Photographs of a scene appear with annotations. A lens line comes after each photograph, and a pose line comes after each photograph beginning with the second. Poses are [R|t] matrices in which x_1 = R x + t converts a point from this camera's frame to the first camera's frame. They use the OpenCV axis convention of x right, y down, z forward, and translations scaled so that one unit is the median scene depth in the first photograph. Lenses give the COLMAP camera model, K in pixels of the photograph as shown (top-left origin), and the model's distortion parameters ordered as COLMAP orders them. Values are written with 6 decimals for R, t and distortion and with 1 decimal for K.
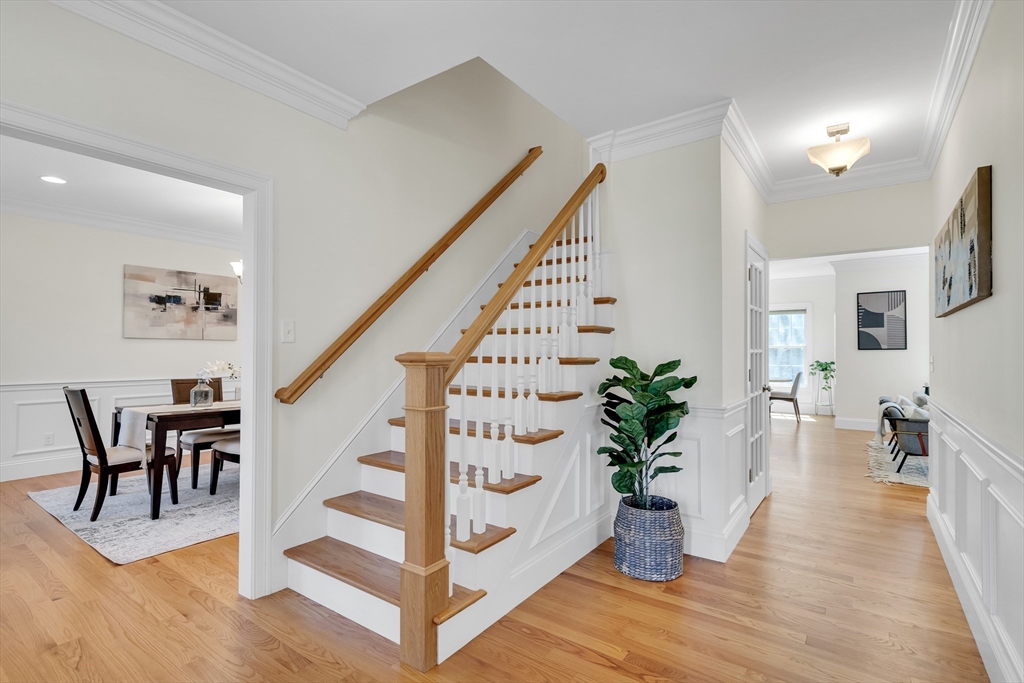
lens RADIAL K [[489.0, 0, 510.5], [0, 489.0, 343.8], [0, 0, 1]] dist [-0.002159, -0.000790]
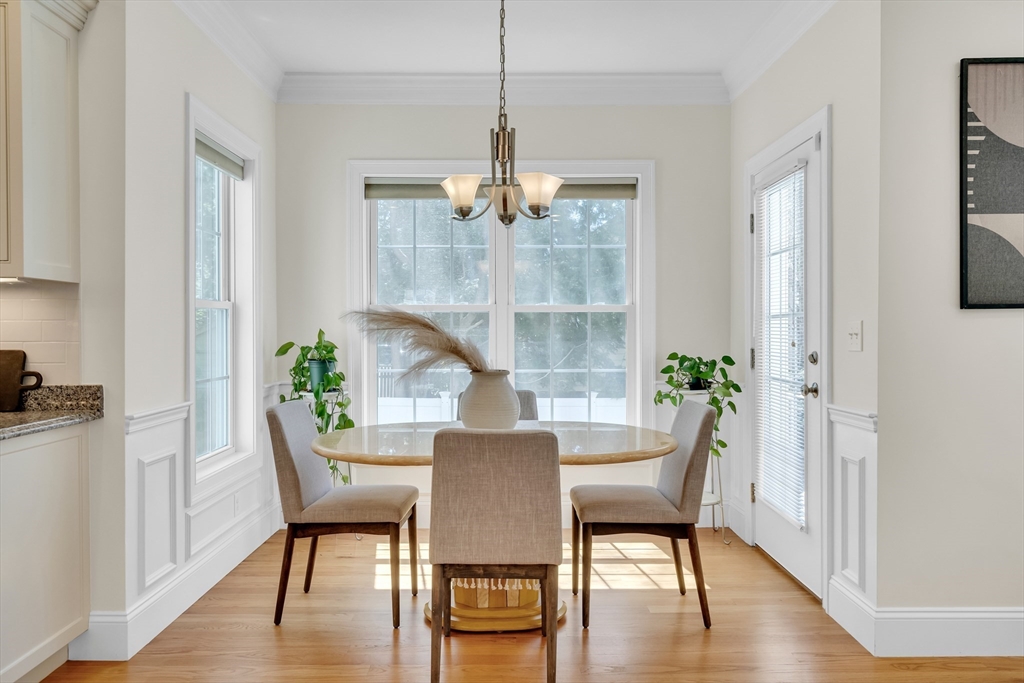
lens RADIAL K [[775.0, 0, 511.3], [0, 775.0, 341.9], [0, 0, 1]] dist [0.000357, 0.004033]
pose [[0.806725, -0.013625, 0.590770, 0.445598], [-0.000325, 0.999724, 0.023501, 0.026729], [-0.590928, -0.019151, 0.806497, 1.142091]]
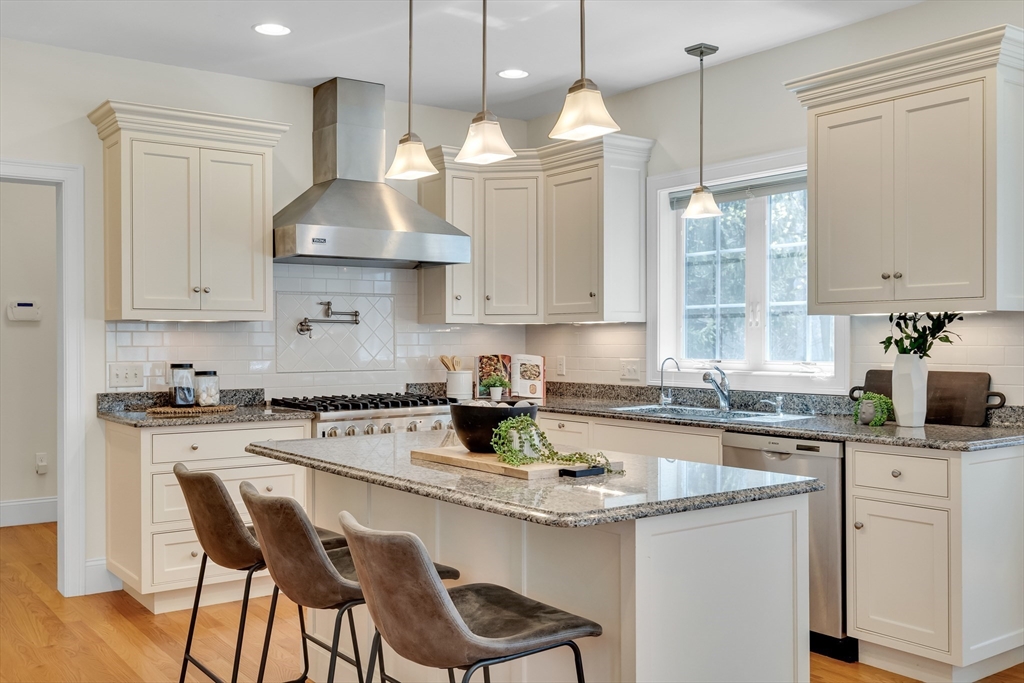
lens RADIAL K [[1008.9, 0, 490.2], [0, 1008.9, 347.6], [0, 0, 1]] dist [0.001669, 0.000000]
pose [[0.945977, -0.006525, -0.324169, 0.384549], [0.013113, 0.999749, 0.018142, 0.008317], [0.323969, -0.021413, 0.945825, 0.931664]]
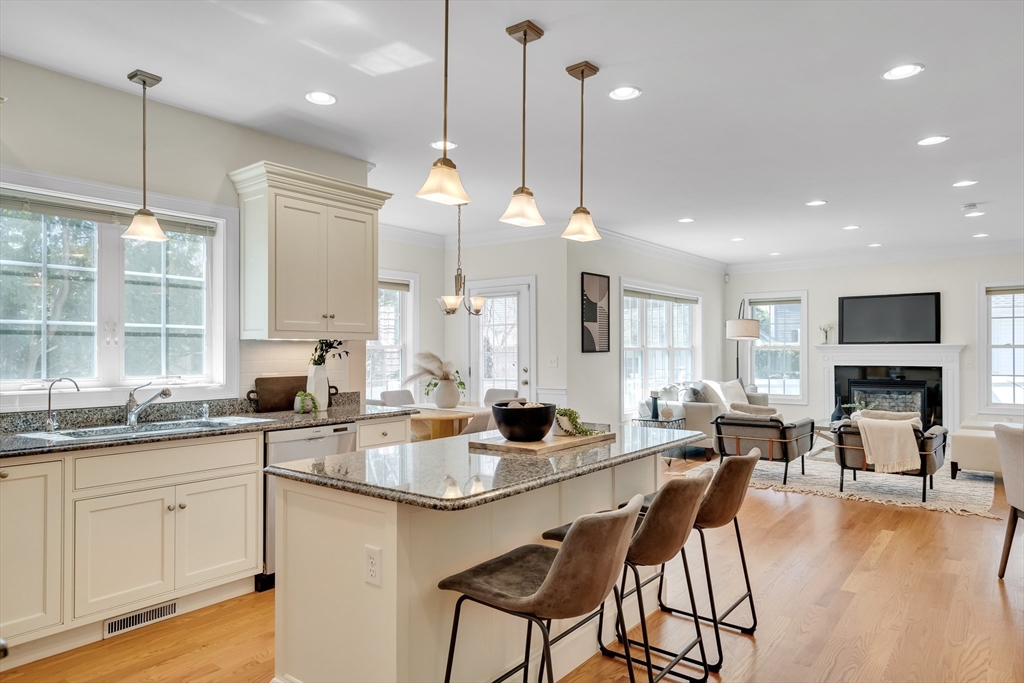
lens RADIAL K [[634.9, 0, 532.2], [0, 634.9, 348.2], [0, 0, 1]] dist [0.010449, -0.006285]
pose [[0.015132, -0.002505, 0.999882, -0.284223], [-0.011345, 0.999932, 0.002677, 0.005789], [-0.999821, -0.011384, 0.015103, 1.456327]]
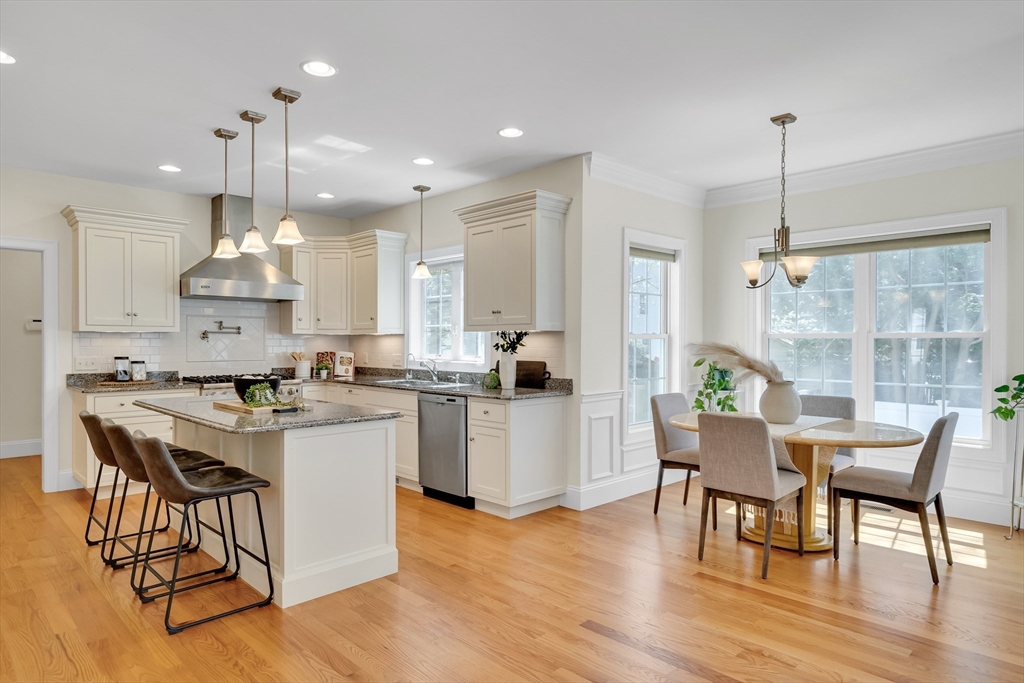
lens RADIAL K [[634.9, 0, 510.5], [0, 634.9, 345.5], [0, 0, 1]] dist [0.010449, -0.006285]
pose [[0.983208, -0.003716, -0.182453, 0.600542], [0.007007, 0.999824, 0.017397, 0.005310], [0.182356, -0.018383, 0.983061, 0.837364]]
